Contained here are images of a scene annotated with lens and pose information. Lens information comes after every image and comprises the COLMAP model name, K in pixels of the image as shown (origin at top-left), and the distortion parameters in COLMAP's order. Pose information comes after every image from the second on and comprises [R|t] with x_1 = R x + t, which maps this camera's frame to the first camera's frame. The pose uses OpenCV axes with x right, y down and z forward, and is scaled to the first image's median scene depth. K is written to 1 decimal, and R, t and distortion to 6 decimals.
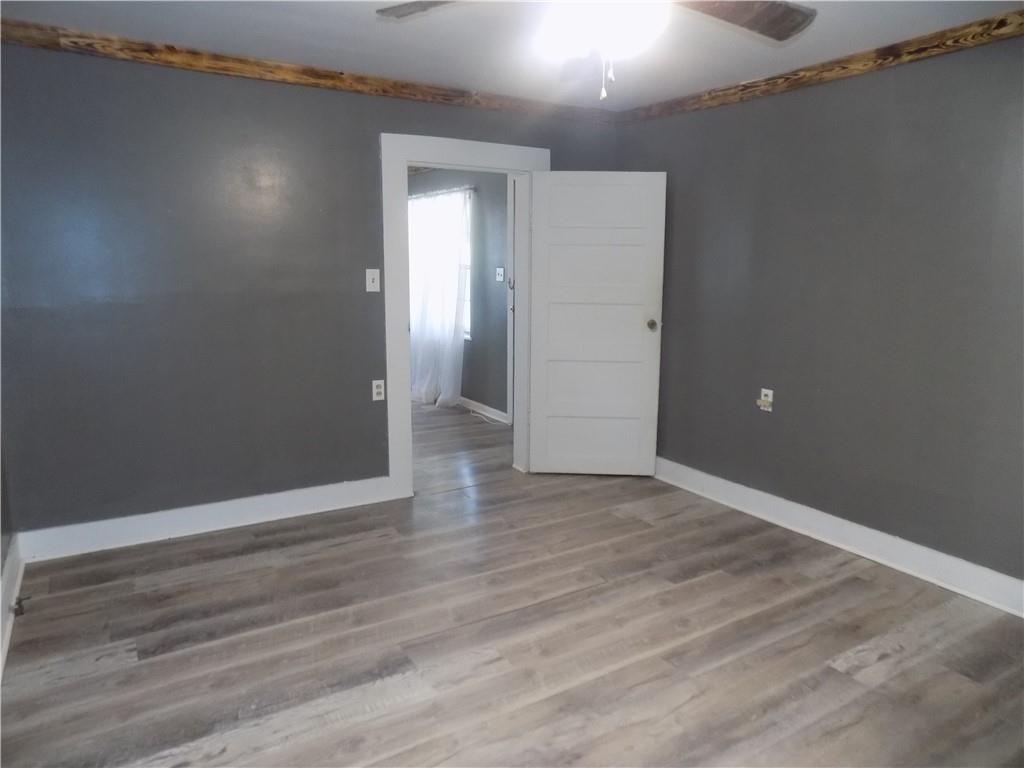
lens RADIAL K [[687.3, 0, 510.4], [0, 687.3, 373.4], [0, 0, 1]] dist [-0.077257, 0.074577]
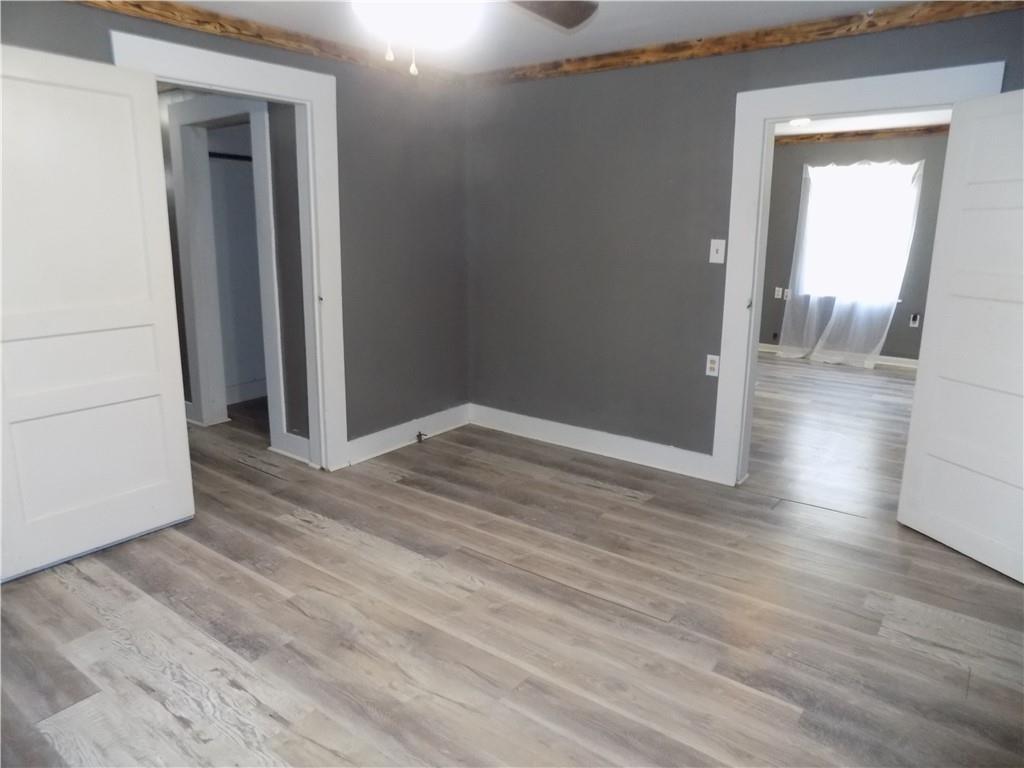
lens RADIAL K [[687.3, 0, 510.4], [0, 687.3, 373.4], [0, 0, 1]] dist [-0.077257, 0.074577]
pose [[0.359684, 0.193661, -0.912756, 0.766790], [-0.154259, 0.977105, 0.146527, -0.080731], [0.920235, 0.088098, 0.381323, 0.484898]]
